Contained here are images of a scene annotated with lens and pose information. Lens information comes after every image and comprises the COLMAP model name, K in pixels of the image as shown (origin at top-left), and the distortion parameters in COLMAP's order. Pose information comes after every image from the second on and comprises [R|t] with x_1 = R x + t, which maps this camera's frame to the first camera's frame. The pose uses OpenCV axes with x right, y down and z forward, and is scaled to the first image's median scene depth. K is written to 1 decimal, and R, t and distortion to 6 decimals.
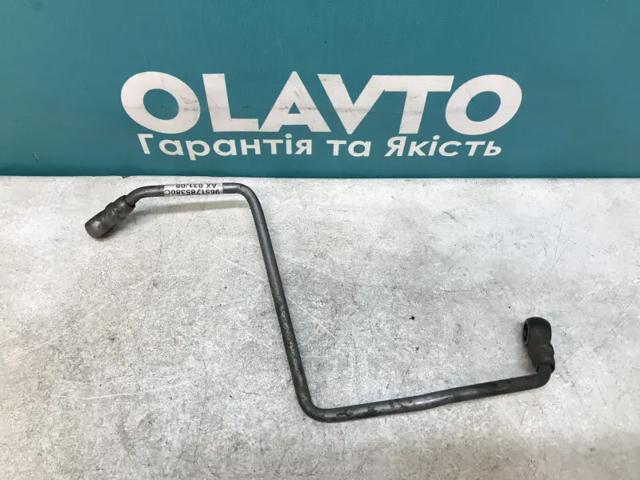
lens RADIAL K [[527.2, 0, 320.3], [0, 527.2, 240.2], [0, 0, 1]] dist [0.007896, 0.003581]
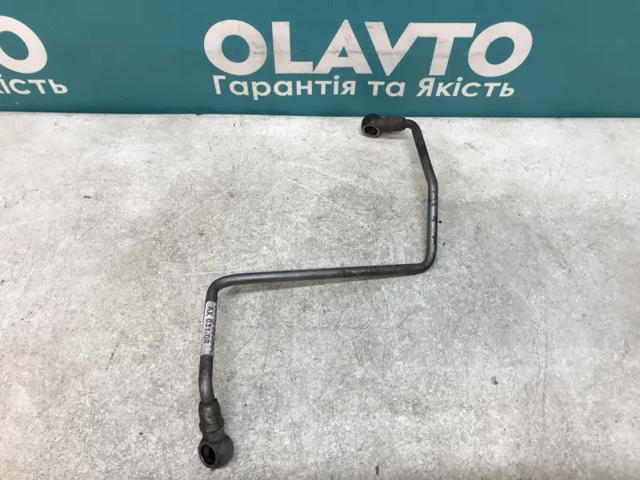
lens RADIAL K [[528.5, 0, 319.1], [0, 528.5, 242.3], [0, 0, 1]] dist [0.007992, -0.001219]
pose [[0.999790, 0.004351, -0.020030, -0.075261], [-0.003936, 0.999778, 0.020697, 0.155116], [0.020116, -0.020614, 0.999585, -0.218920]]
